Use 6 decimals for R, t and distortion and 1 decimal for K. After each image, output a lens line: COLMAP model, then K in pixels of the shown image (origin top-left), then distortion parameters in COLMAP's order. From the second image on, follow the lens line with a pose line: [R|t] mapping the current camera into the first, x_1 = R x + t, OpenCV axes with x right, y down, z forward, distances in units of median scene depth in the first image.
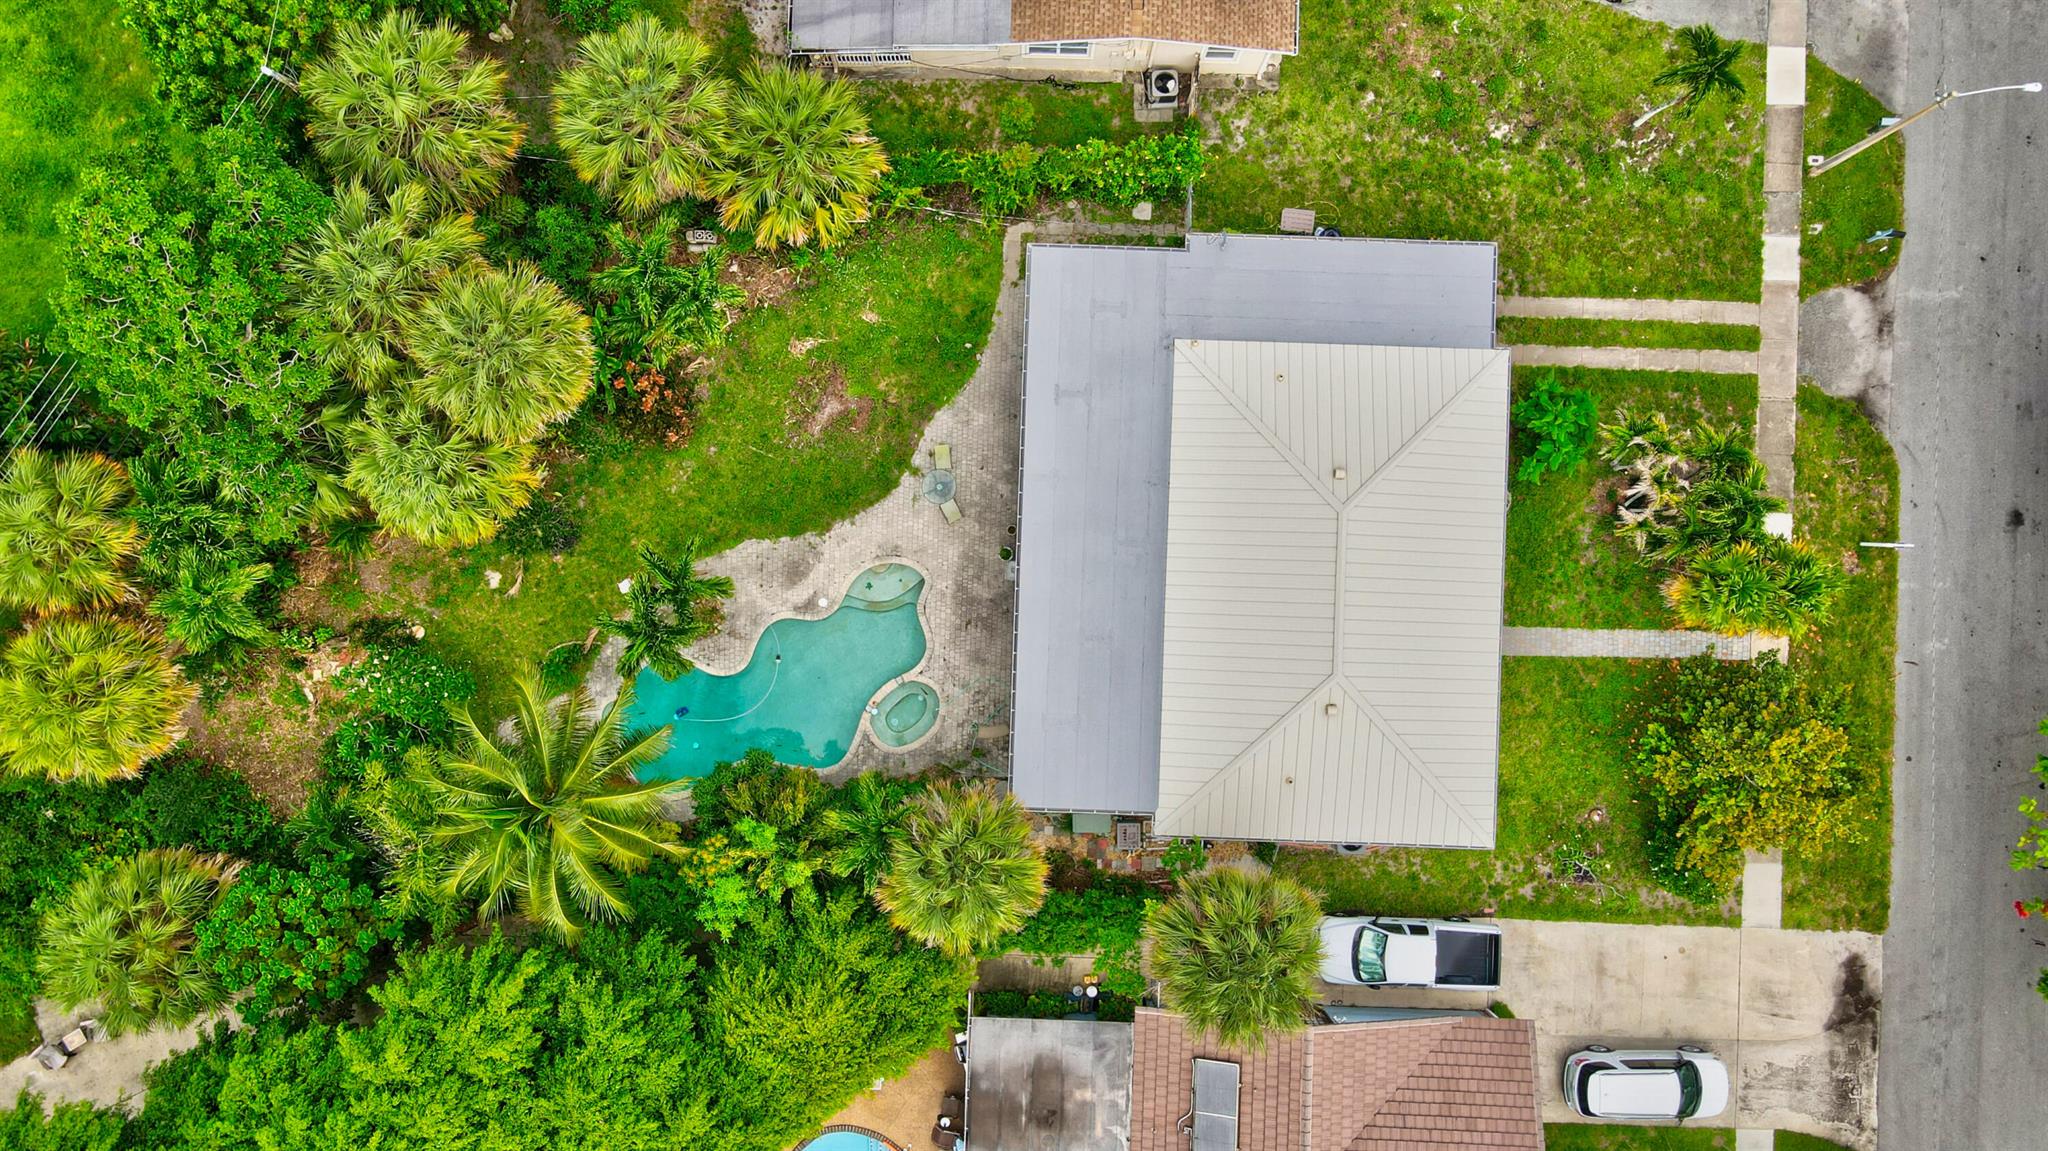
lens RADIAL K [[1558.9, 0, 1005.0], [0, 1558.9, 574.0], [0, 0, 1]] dist [-0.012823, 0.009432]
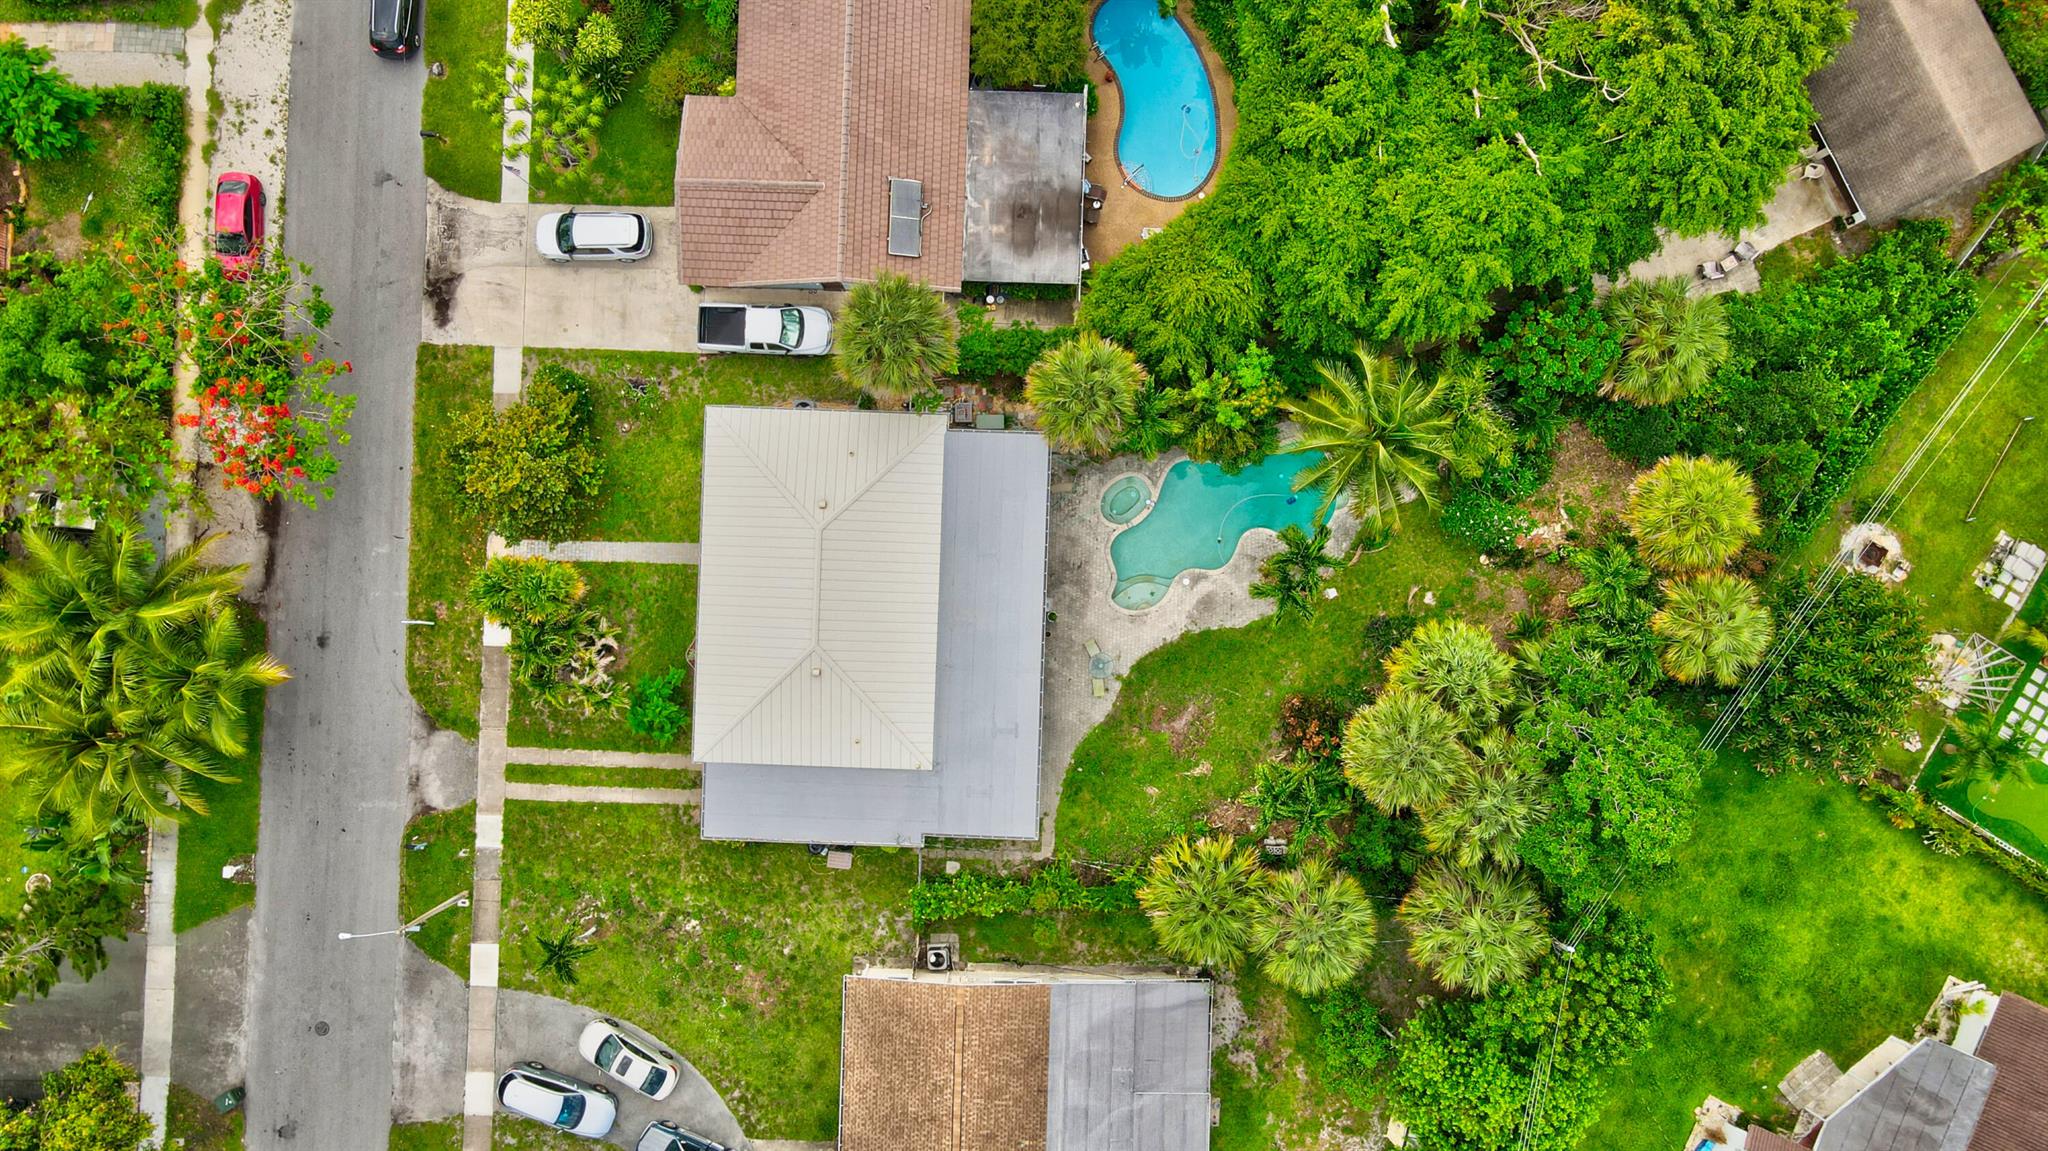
lens RADIAL K [[1558.9, 0, 1010.0], [0, 1558.9, 585.1], [0, 0, 1]] dist [-0.012823, 0.009432]
pose [[-0.999930, 0.000175, 0.011837, 0.023200], [0.000120, -0.999689, 0.024918, -0.020358], [0.011838, 0.024918, 0.999619, -0.393879]]
